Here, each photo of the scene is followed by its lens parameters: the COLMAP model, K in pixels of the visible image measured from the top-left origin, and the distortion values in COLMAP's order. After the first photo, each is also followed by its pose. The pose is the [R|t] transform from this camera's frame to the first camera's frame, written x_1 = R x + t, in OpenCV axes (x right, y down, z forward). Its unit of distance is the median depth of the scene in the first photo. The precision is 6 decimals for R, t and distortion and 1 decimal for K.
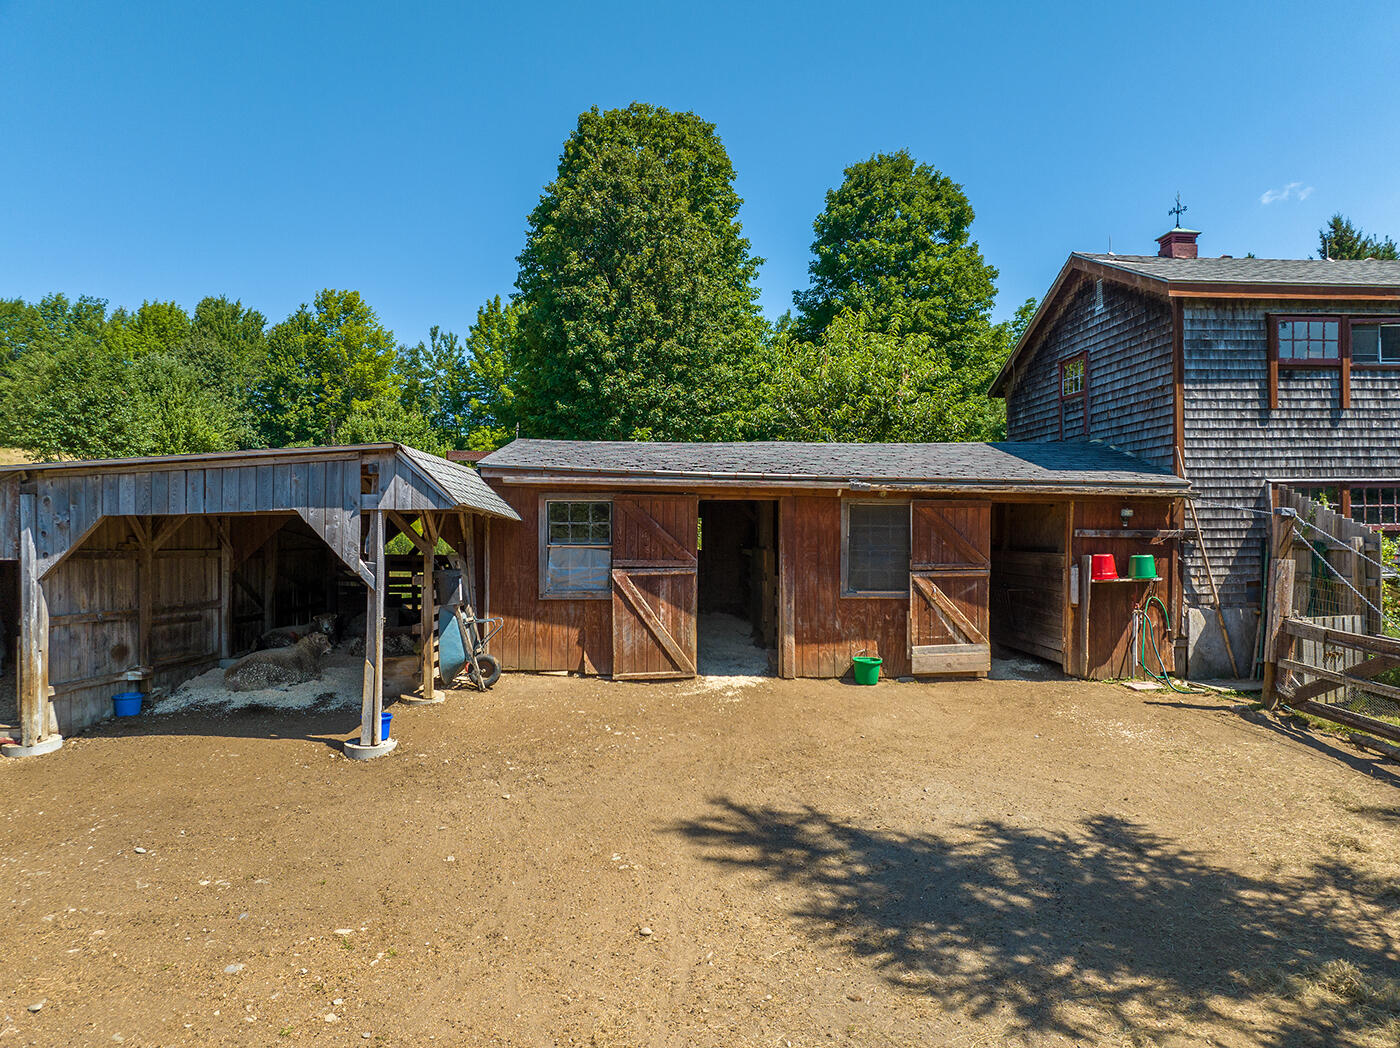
lens RADIAL K [[982.8, 0, 700.0], [0, 982.8, 524.0], [0, 0, 1]] dist [-0.031599, 0.024306]
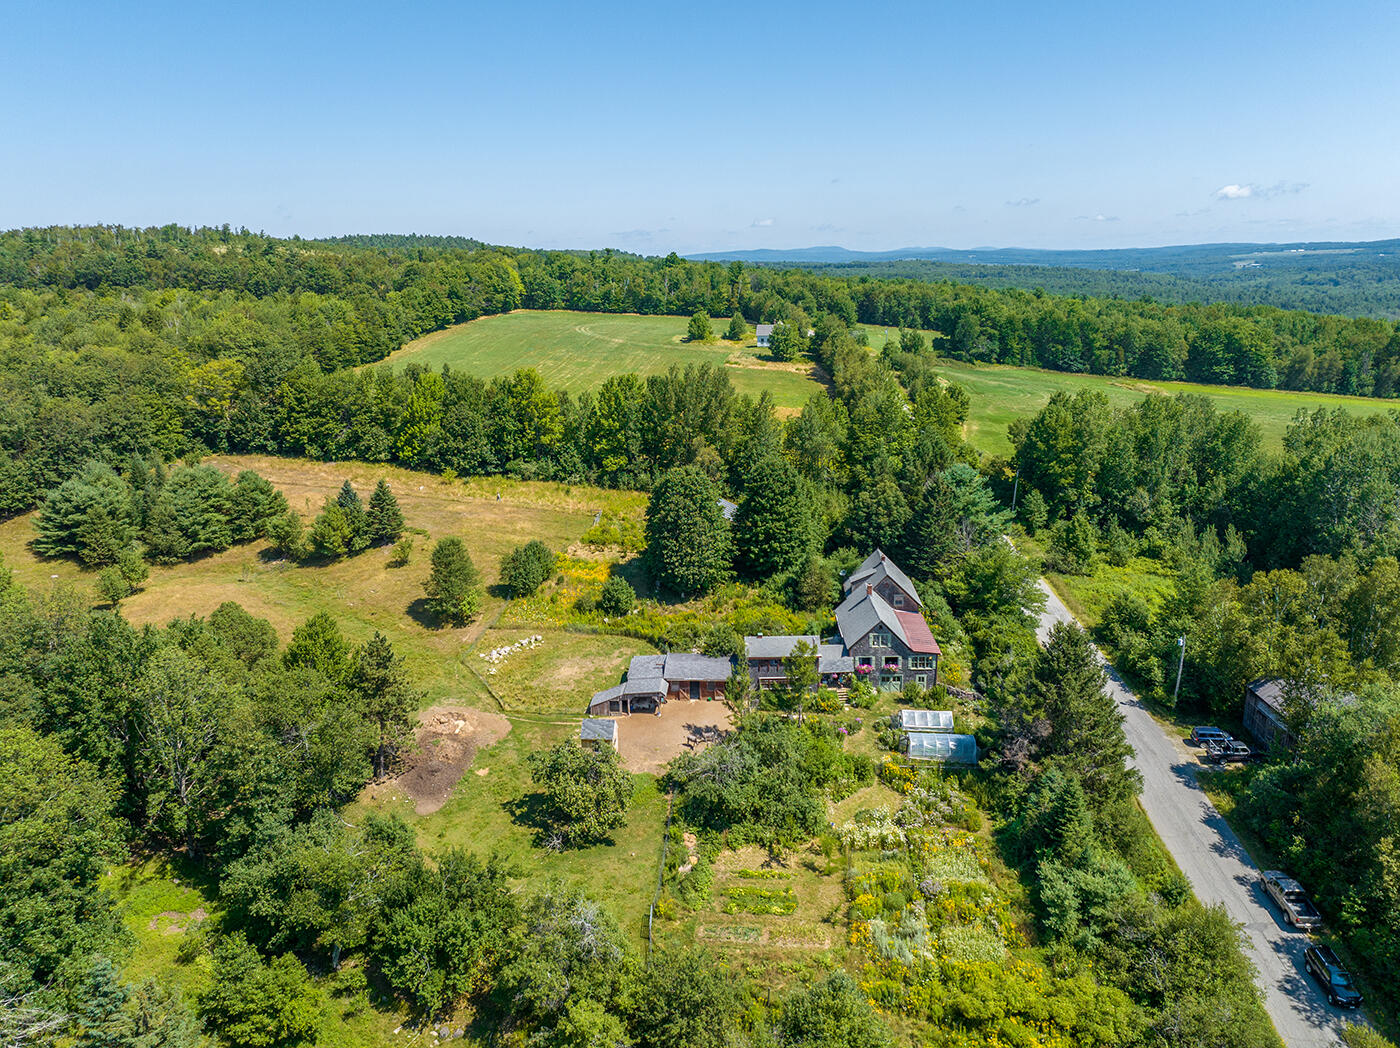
lens RADIAL K [[982.8, 0, 700.0], [0, 982.8, 524.0], [0, 0, 1]] dist [-0.031599, 0.024306]
pose [[0.998063, 0.004707, -0.062040, 0.175916], [0.011409, 0.966381, 0.256862, -1.016023], [0.061163, -0.257072, 0.964455, -1.983533]]
